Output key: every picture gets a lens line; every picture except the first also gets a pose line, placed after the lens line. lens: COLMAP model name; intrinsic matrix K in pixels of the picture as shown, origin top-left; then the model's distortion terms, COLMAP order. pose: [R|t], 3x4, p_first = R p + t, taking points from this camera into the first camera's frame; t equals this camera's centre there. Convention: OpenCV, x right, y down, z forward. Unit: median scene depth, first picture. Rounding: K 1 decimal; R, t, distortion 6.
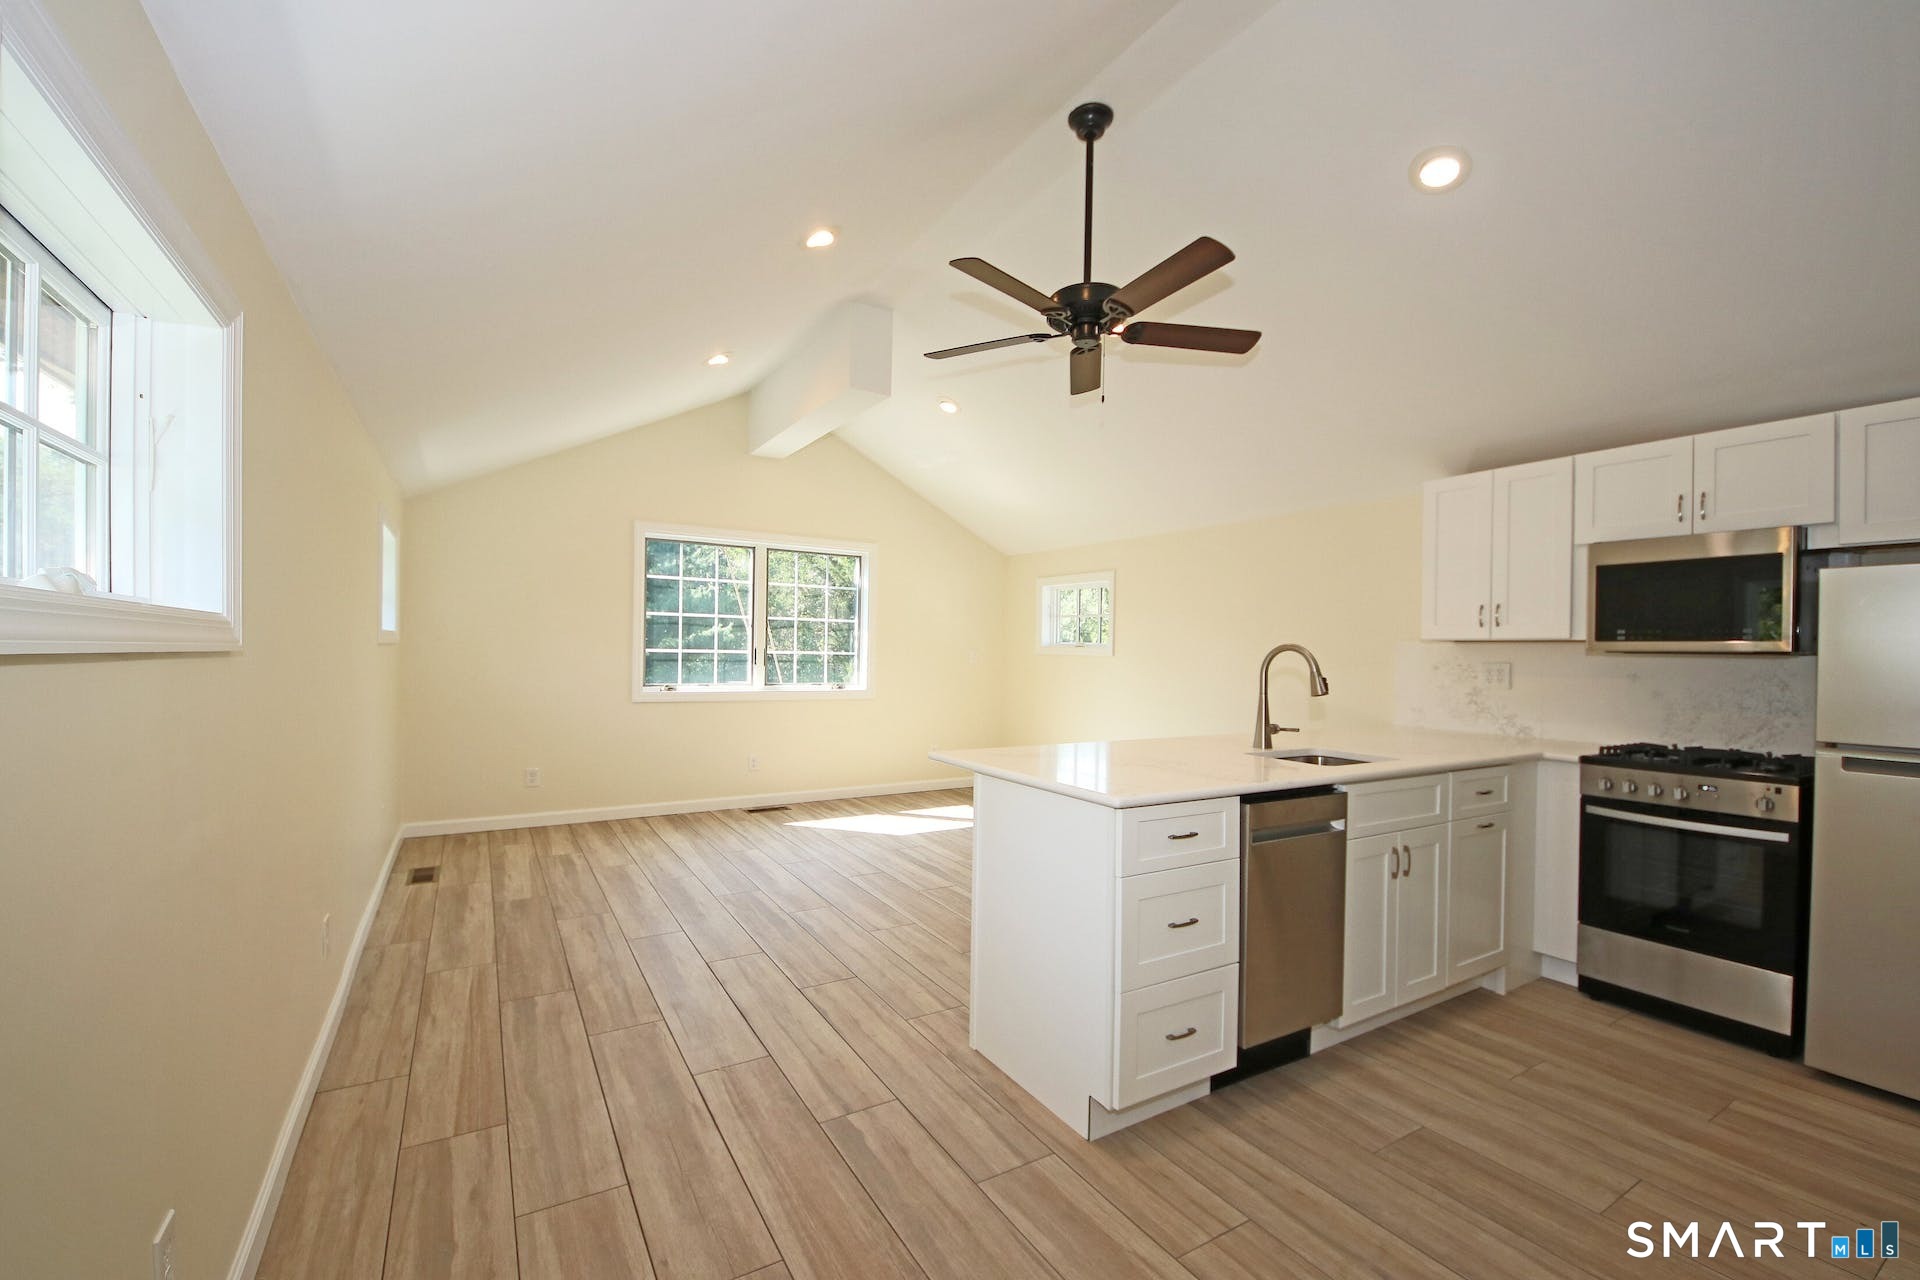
lens RADIAL K [[800.0, 0, 956.2], [0, 800.0, 649.0], [0, 0, 1]] dist [0.022898, -0.021159]
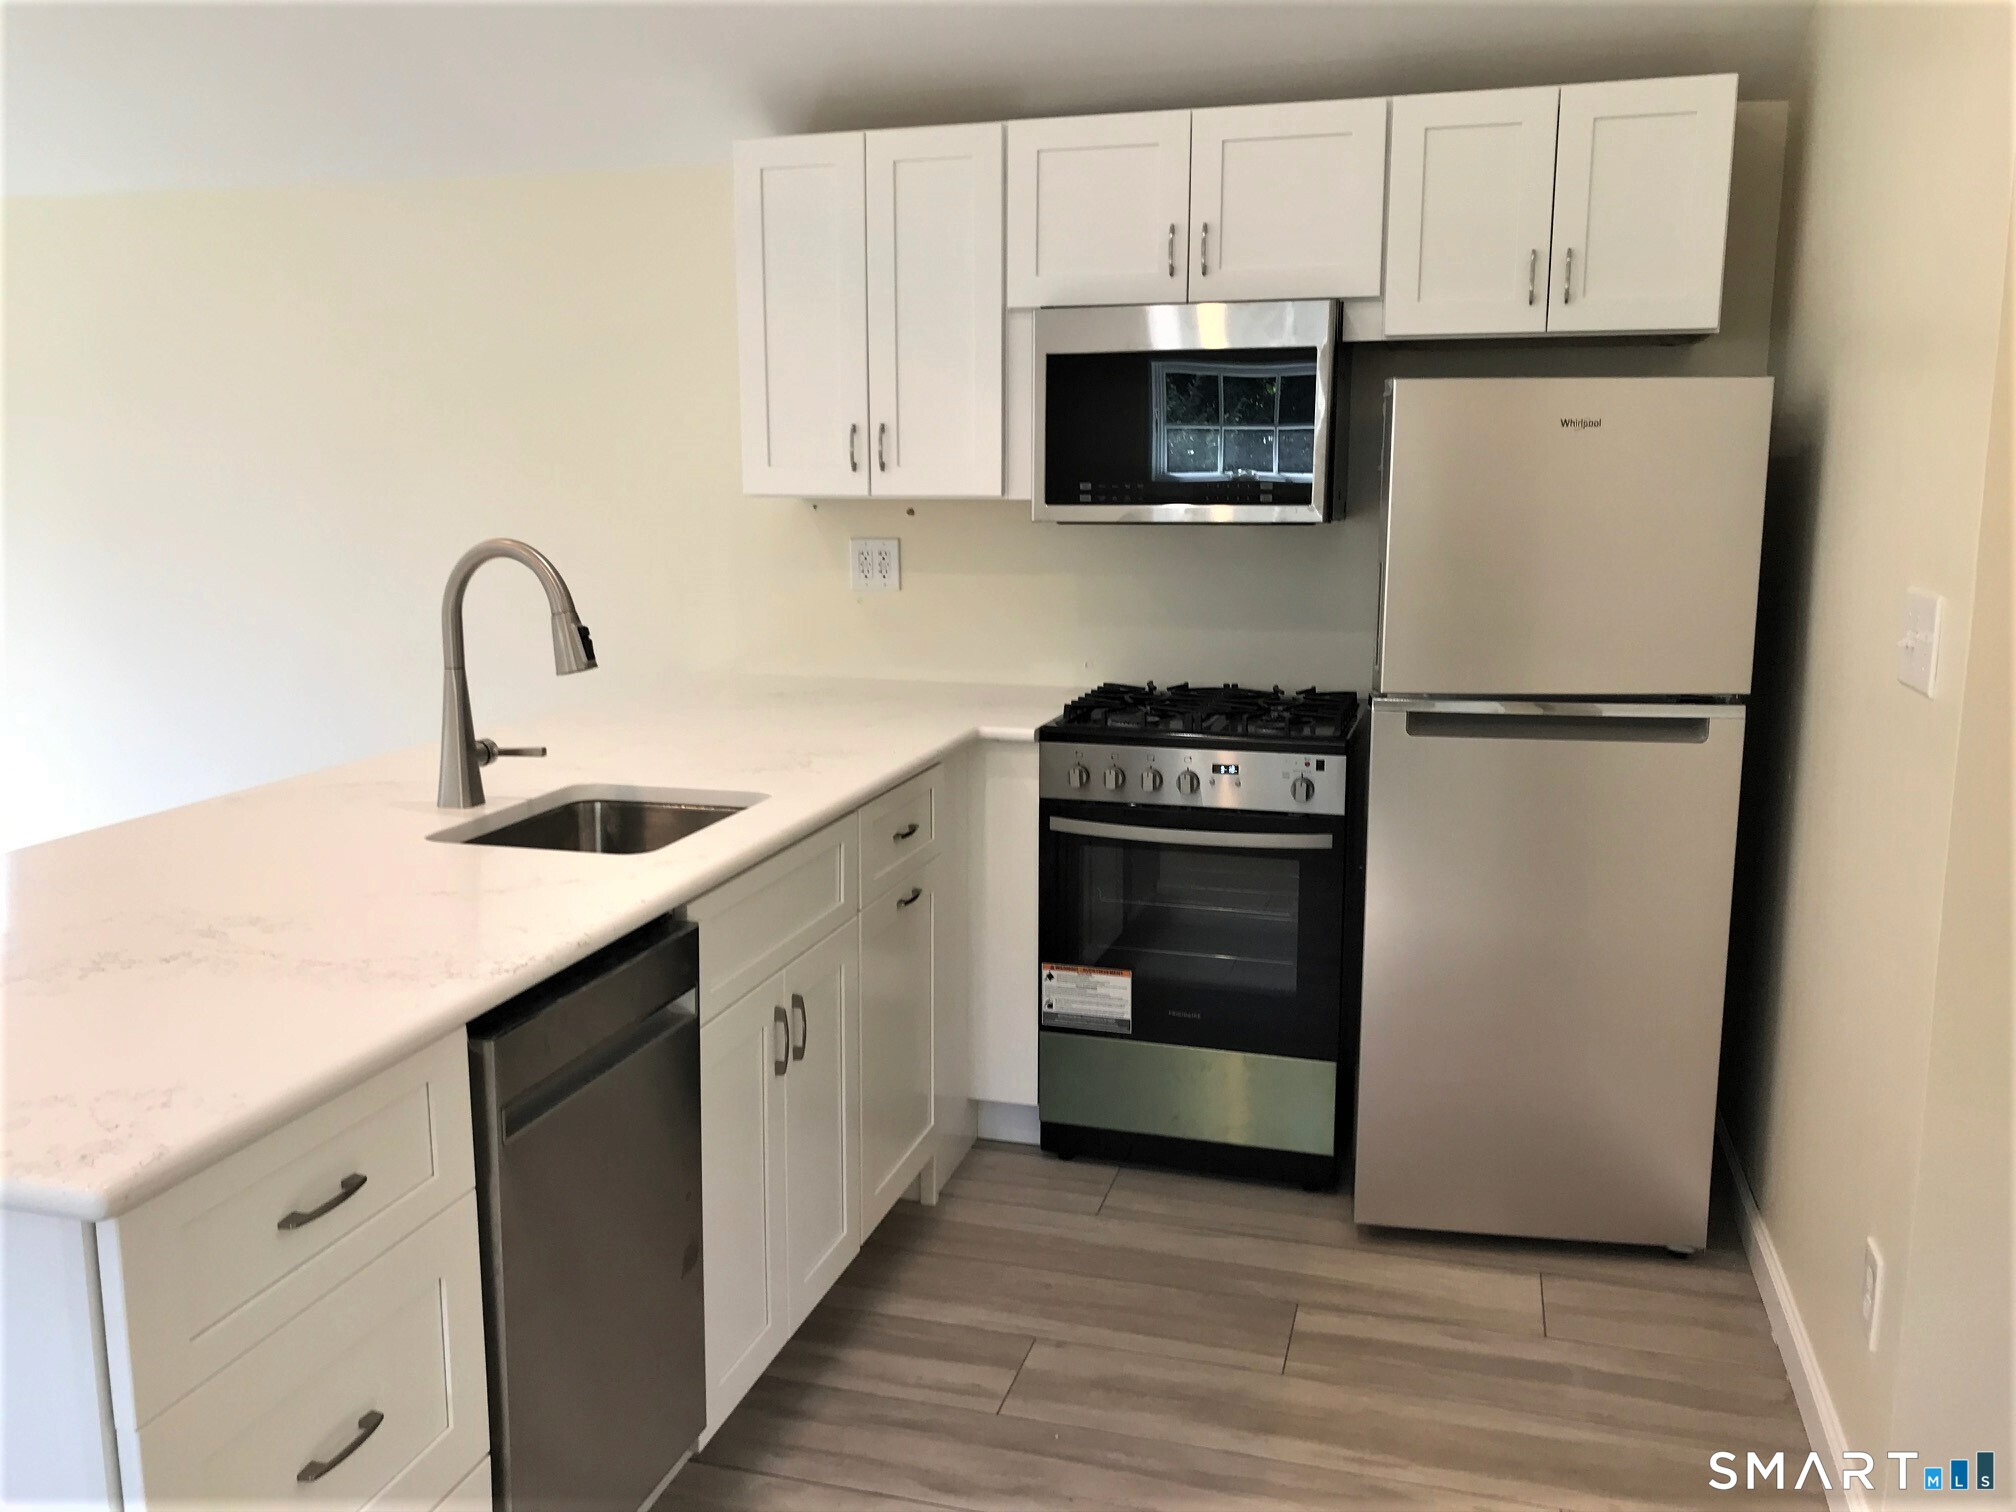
lens RADIAL K [[1632.0, 0, 977.6], [0, 1632.0, 722.1], [0, 0, 1]] dist [0.134985, -0.151718]
pose [[0.742794, -0.123550, 0.658022, 0.039532], [0.012269, 0.985173, 0.171126, -0.056464], [-0.669408, -0.119038, 0.733296, 0.242069]]
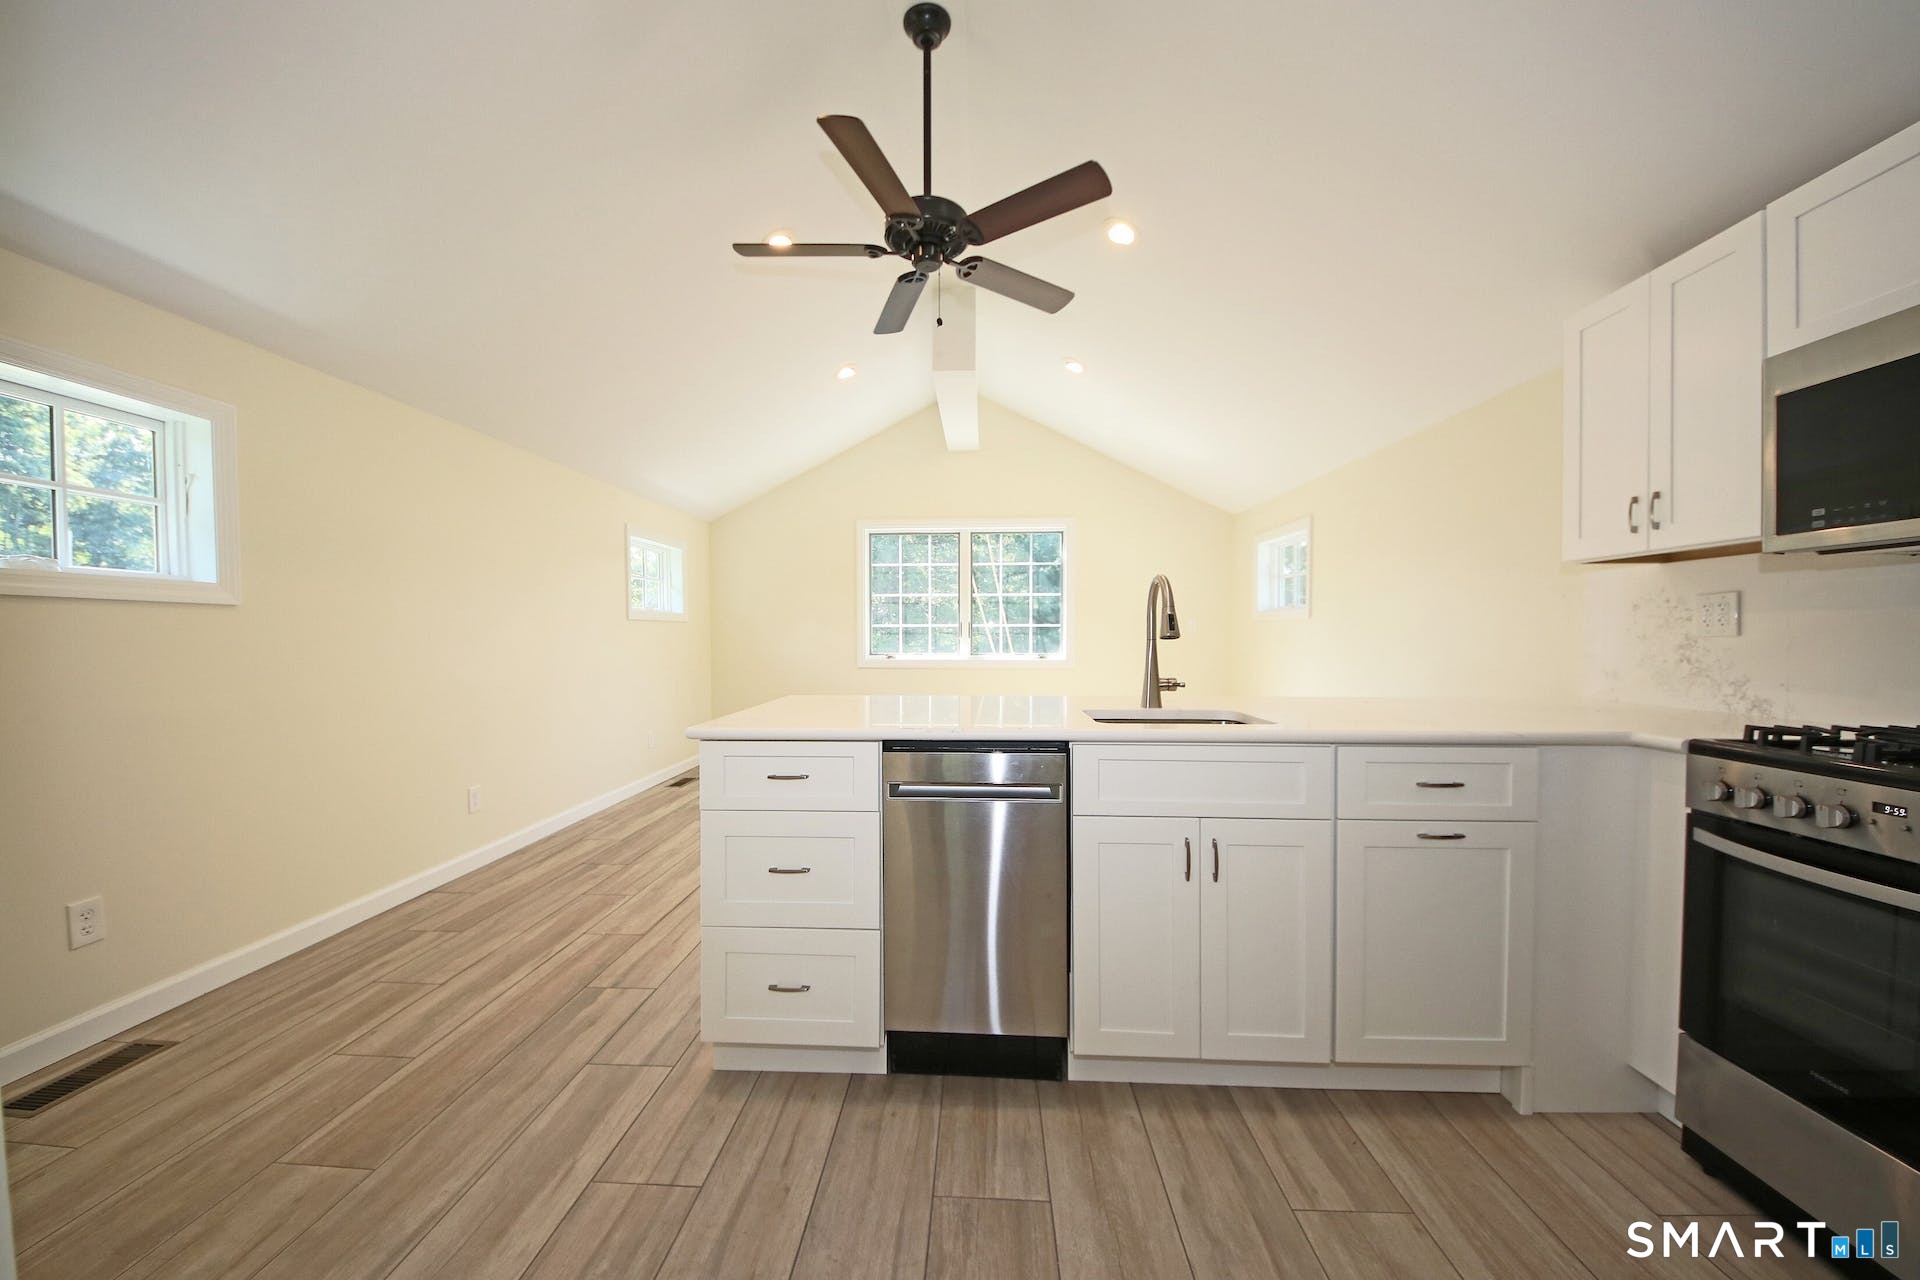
lens RADIAL K [[722.5, 0, 941.6], [0, 722.5, 653.3], [0, 0, 1]] dist [0.033263, -0.022813]
pose [[0.824317, -0.005629, -0.566101, 0.647590], [0.018115, 0.999701, 0.016438, 0.055729], [0.565839, -0.023805, 0.824172, 0.293396]]
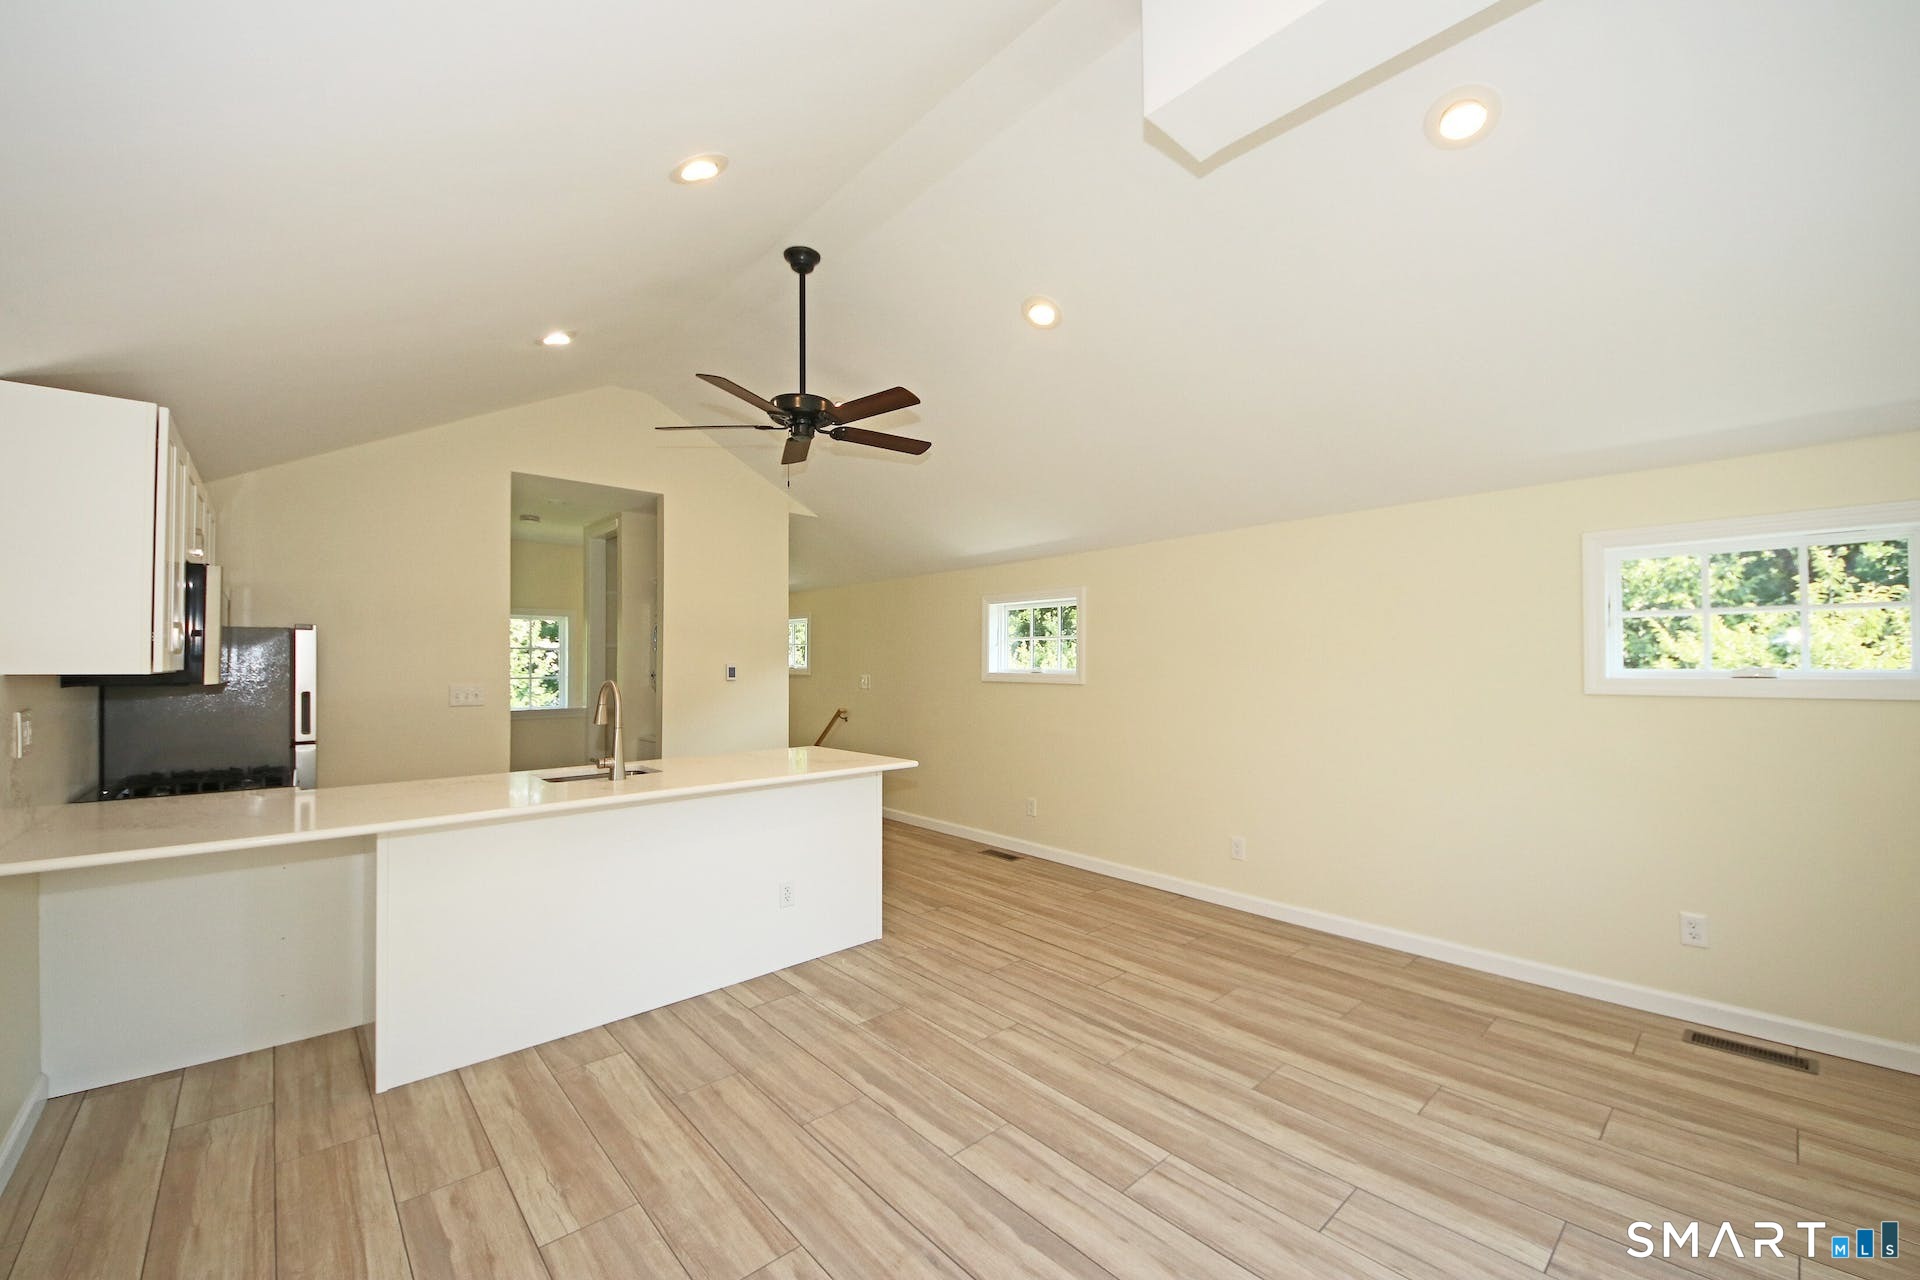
lens RADIAL K [[749.5, 0, 951.2], [0, 749.5, 661.4], [0, 0, 1]] dist [0.035915, -0.024017]
pose [[-0.983470, -0.016071, -0.180357, 0.136327], [-0.014925, 0.999859, -0.007710, -0.033075], [0.180456, -0.004890, -0.983571, 2.139905]]
